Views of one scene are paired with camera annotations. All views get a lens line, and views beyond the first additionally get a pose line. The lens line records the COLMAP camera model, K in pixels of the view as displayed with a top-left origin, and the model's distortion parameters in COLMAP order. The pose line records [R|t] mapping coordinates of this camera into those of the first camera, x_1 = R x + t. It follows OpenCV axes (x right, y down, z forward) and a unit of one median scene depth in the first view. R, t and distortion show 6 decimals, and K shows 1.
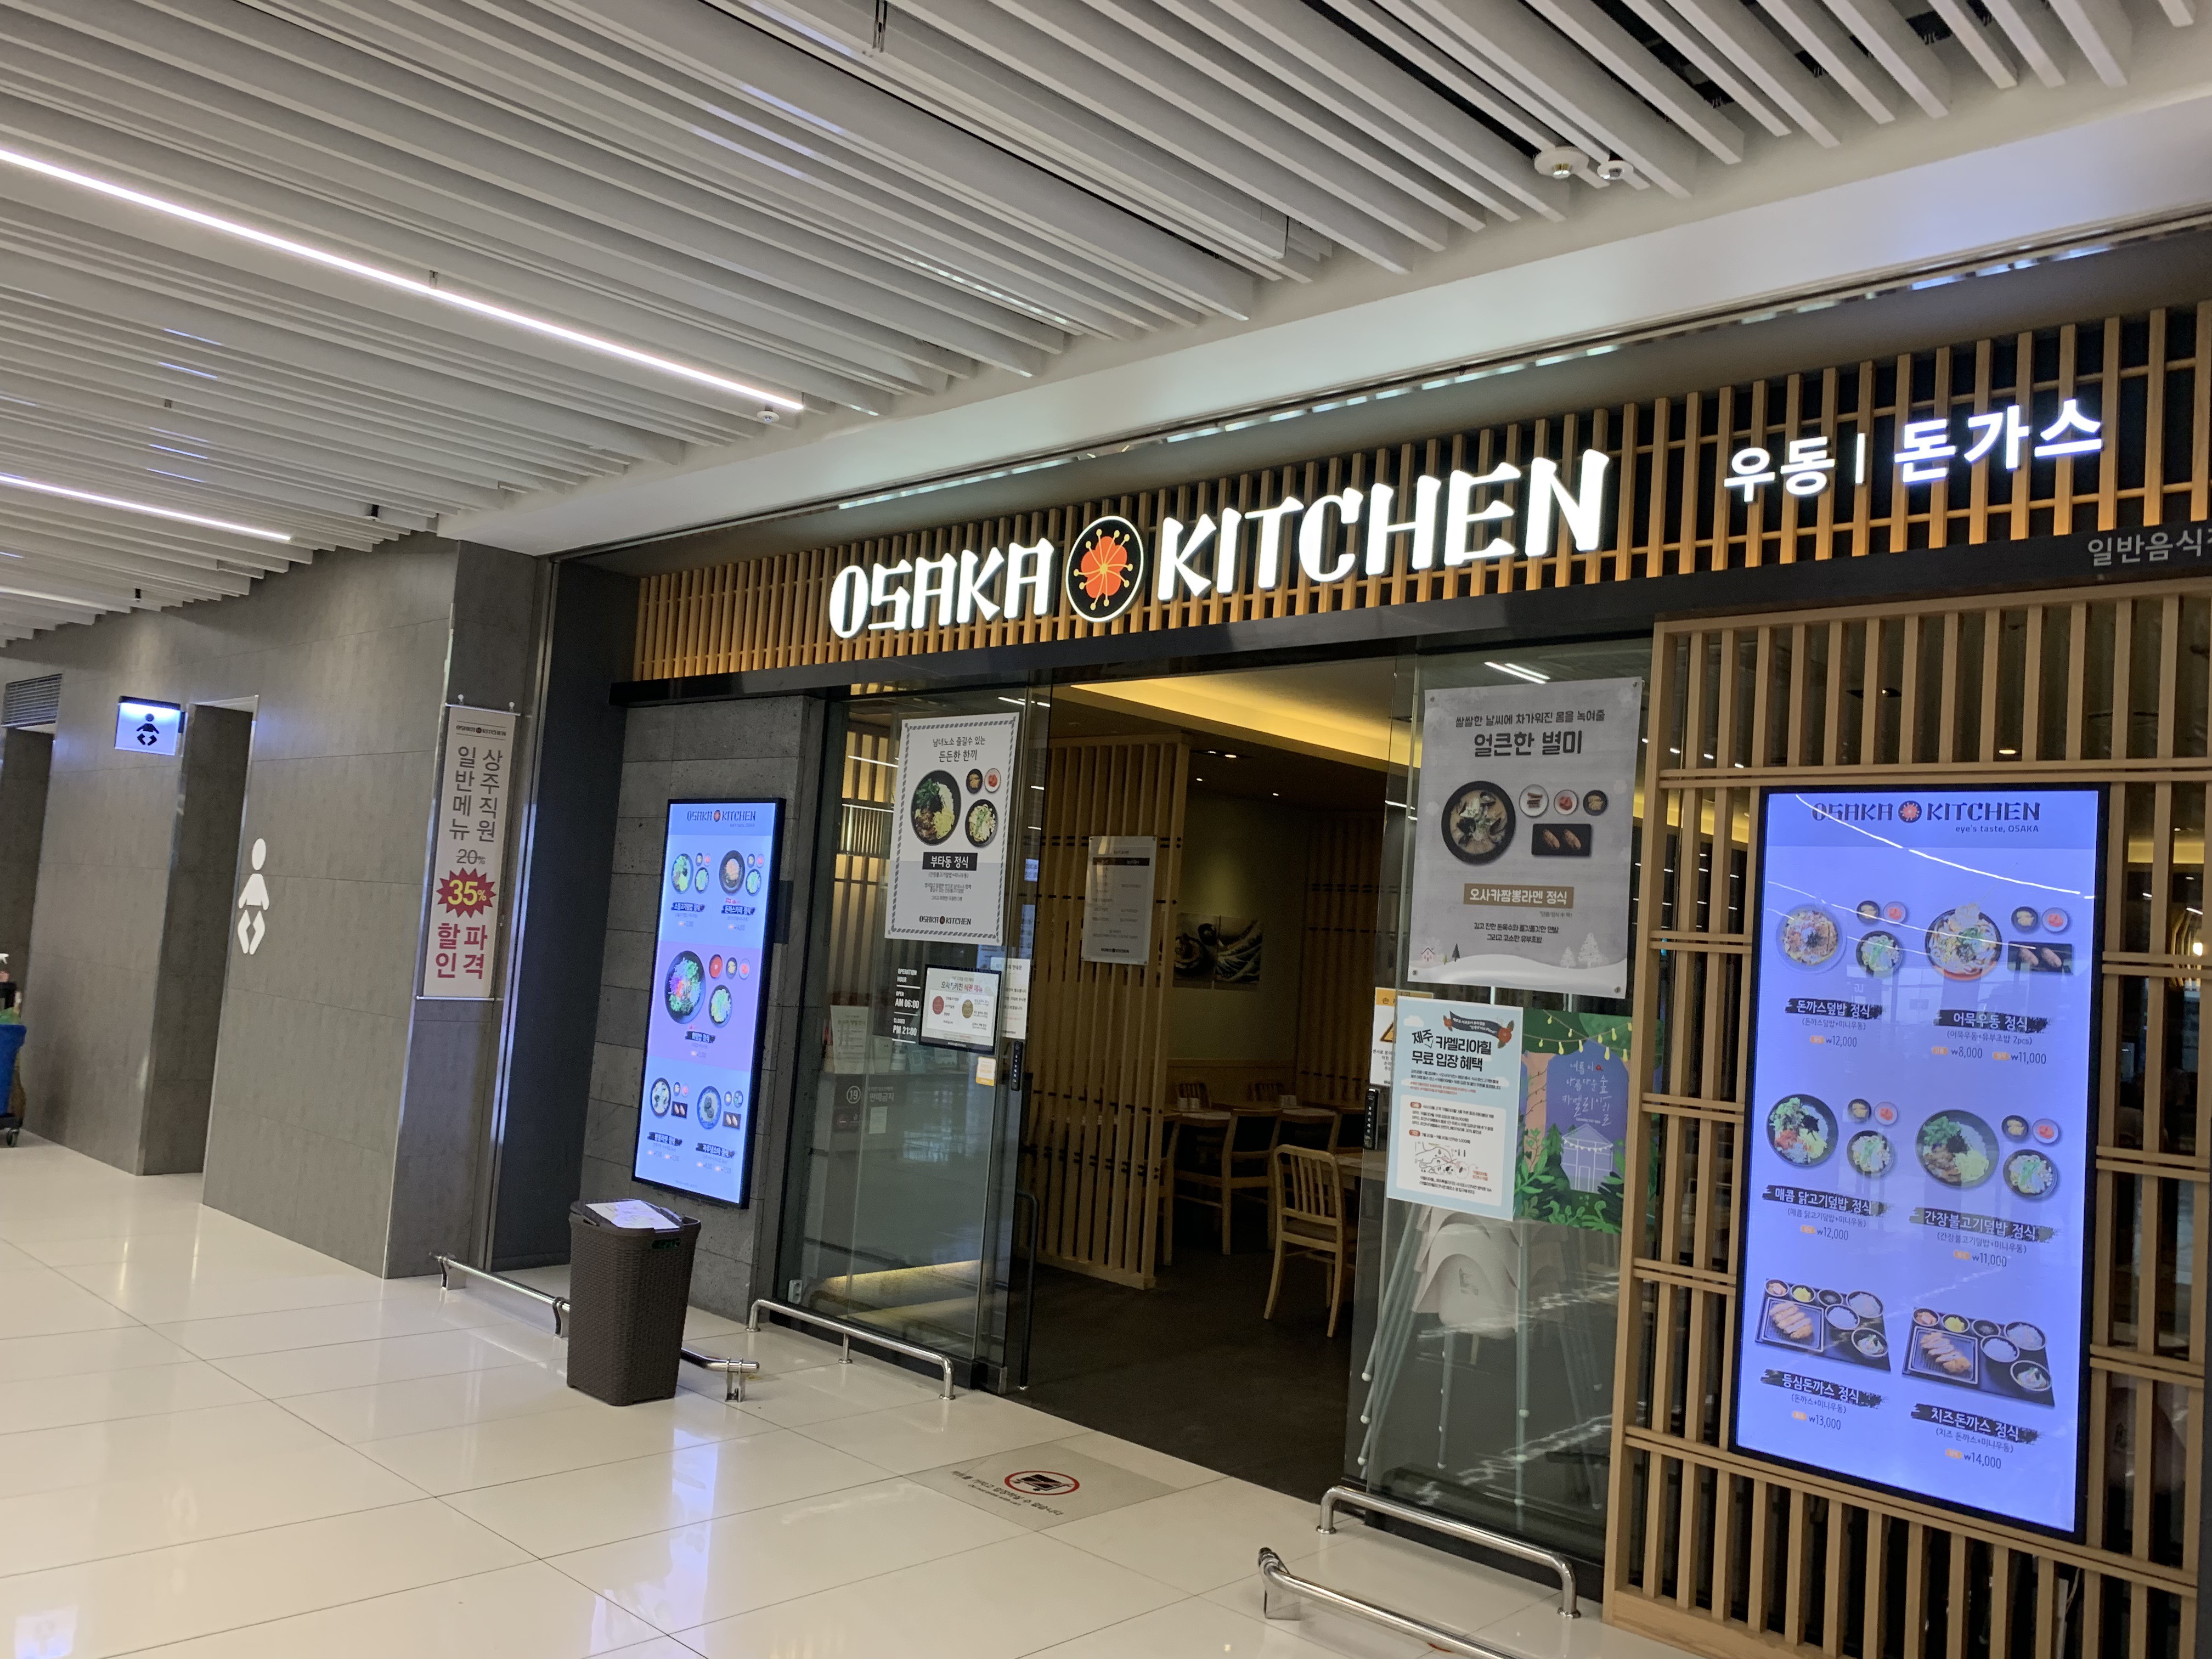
lens RADIAL K [[1757.7, 0, 1106.0], [0, 1757.7, 829.5], [0, 0, 1]] dist [0.051935, -0.089056]
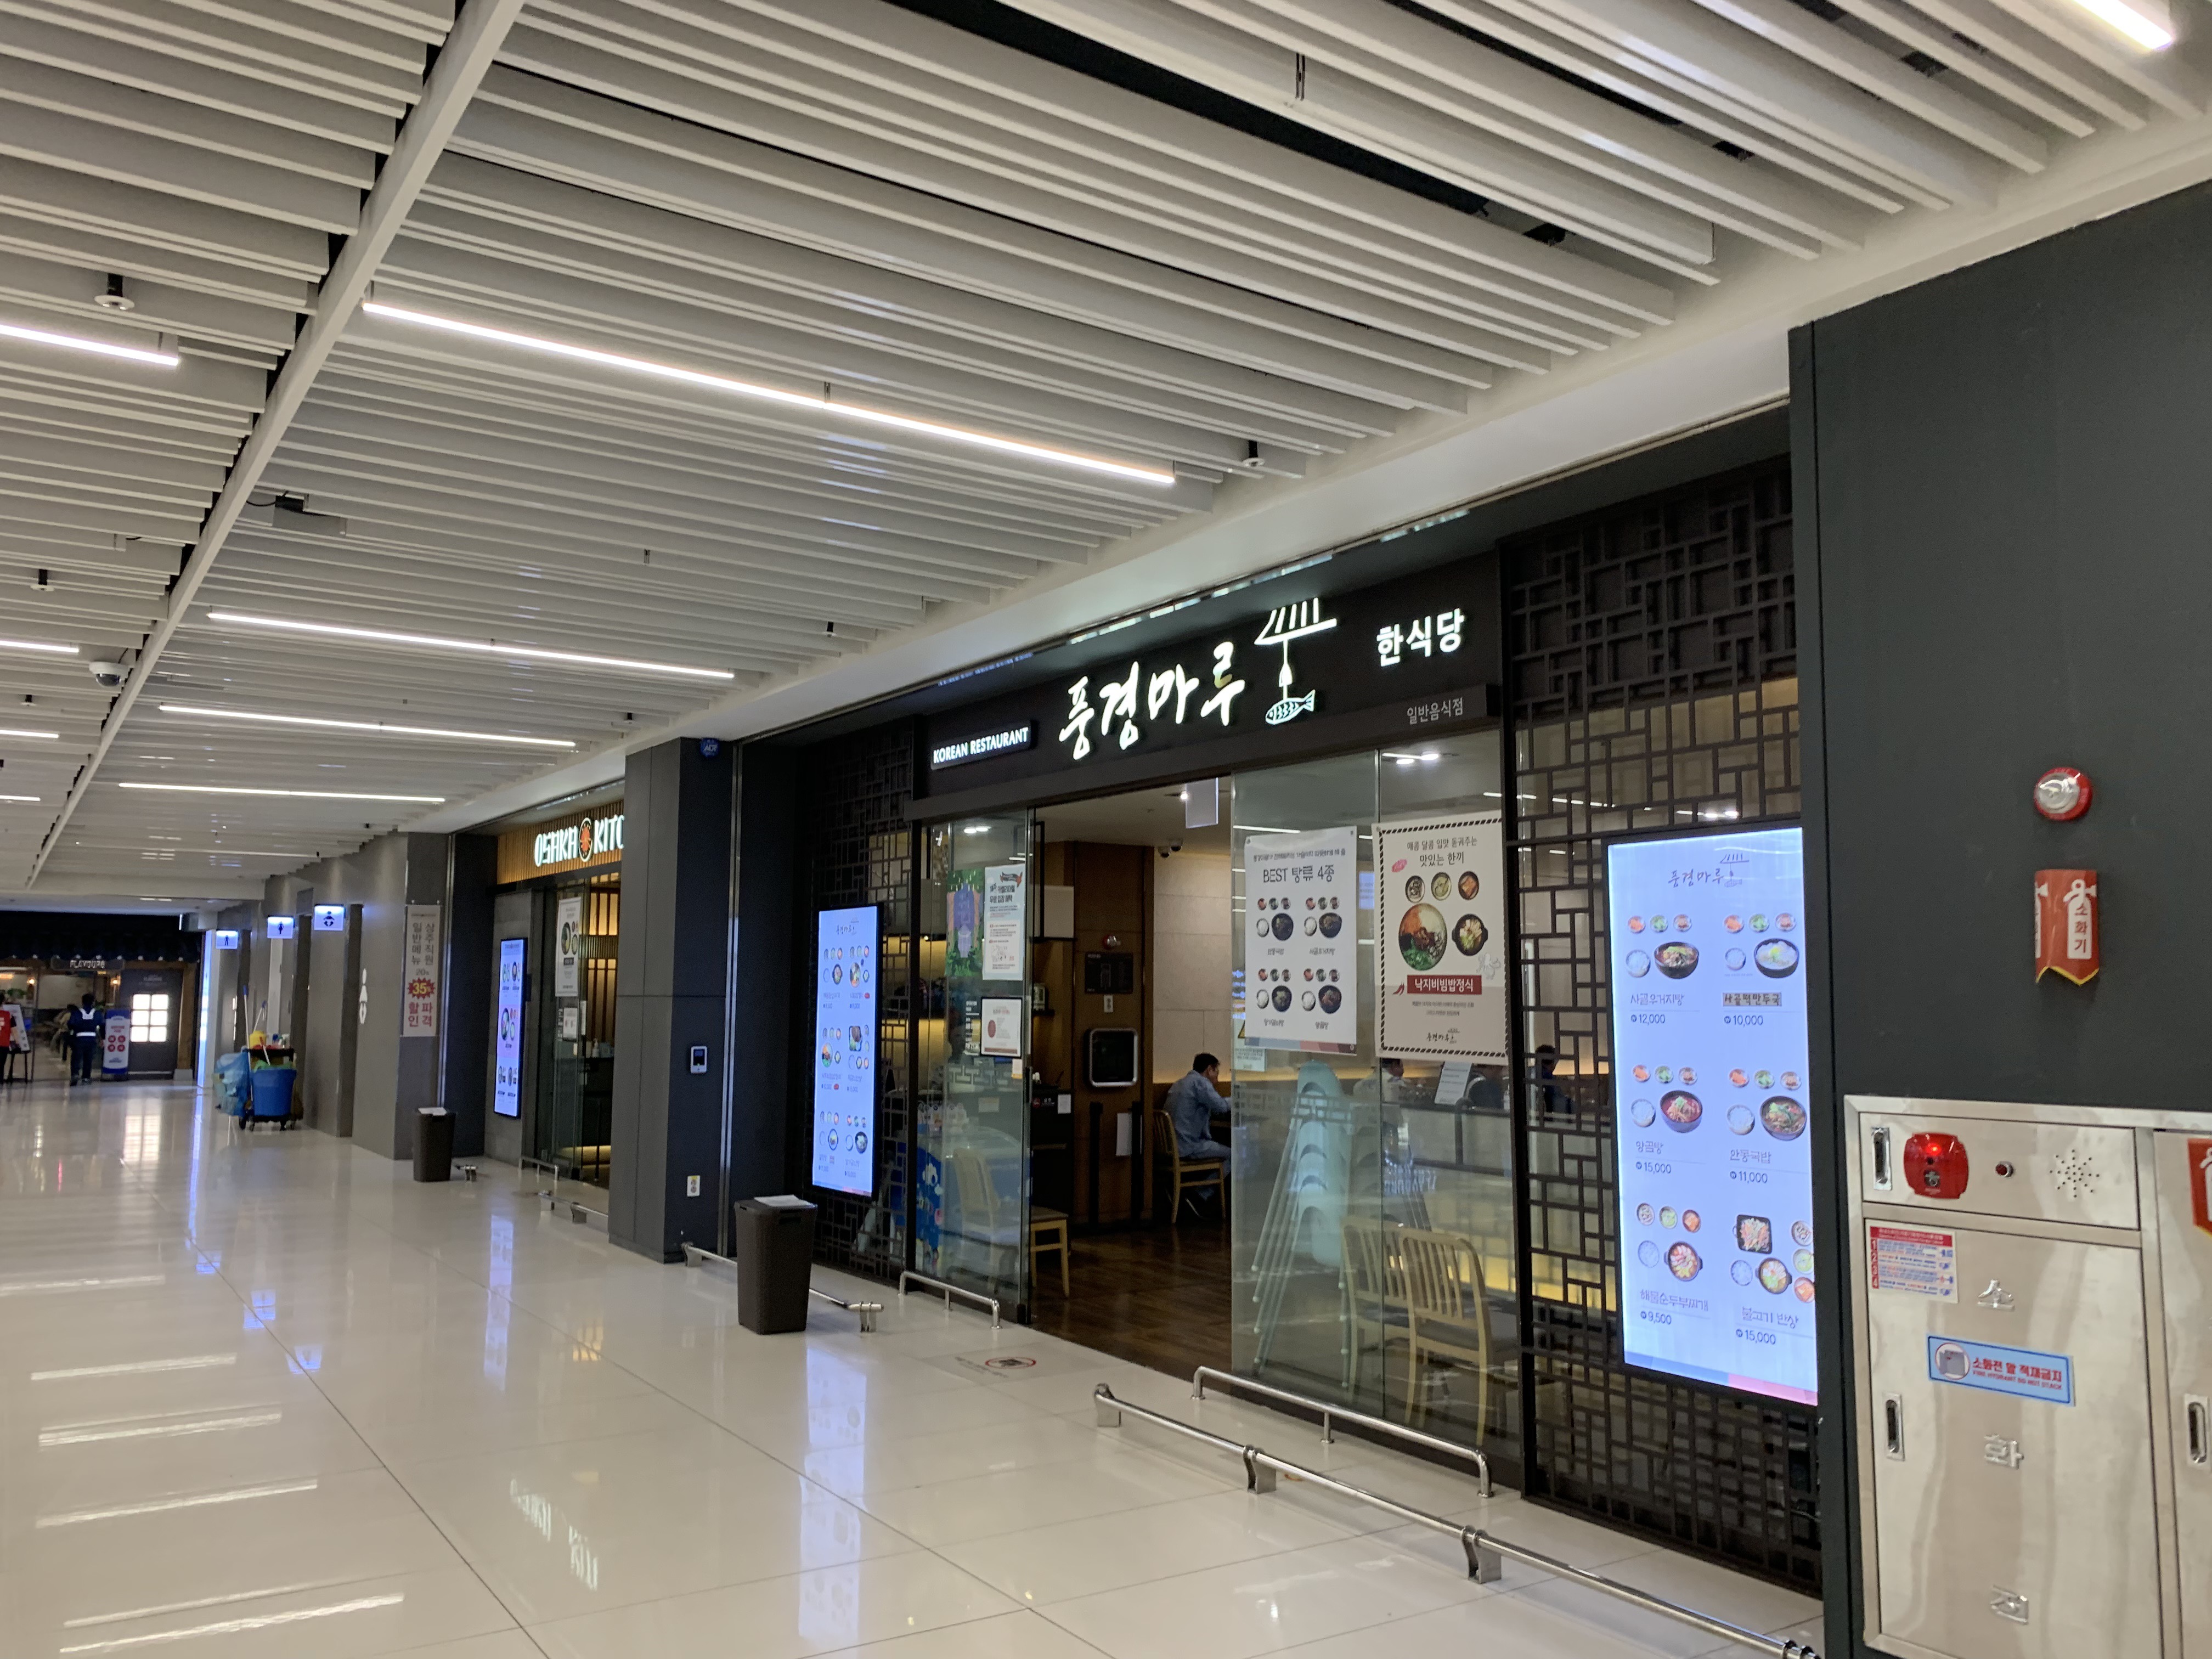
lens RADIAL K [[1689.2, 0, 1106.0], [0, 1689.2, 829.5], [0, 0, 1]] dist [-0.003091, -0.006055]
pose [[0.973905, -0.081317, -0.211887, 0.412644], [0.072336, 0.996136, -0.049810, 0.002098], [0.215118, 0.033183, 0.976024, -0.391497]]
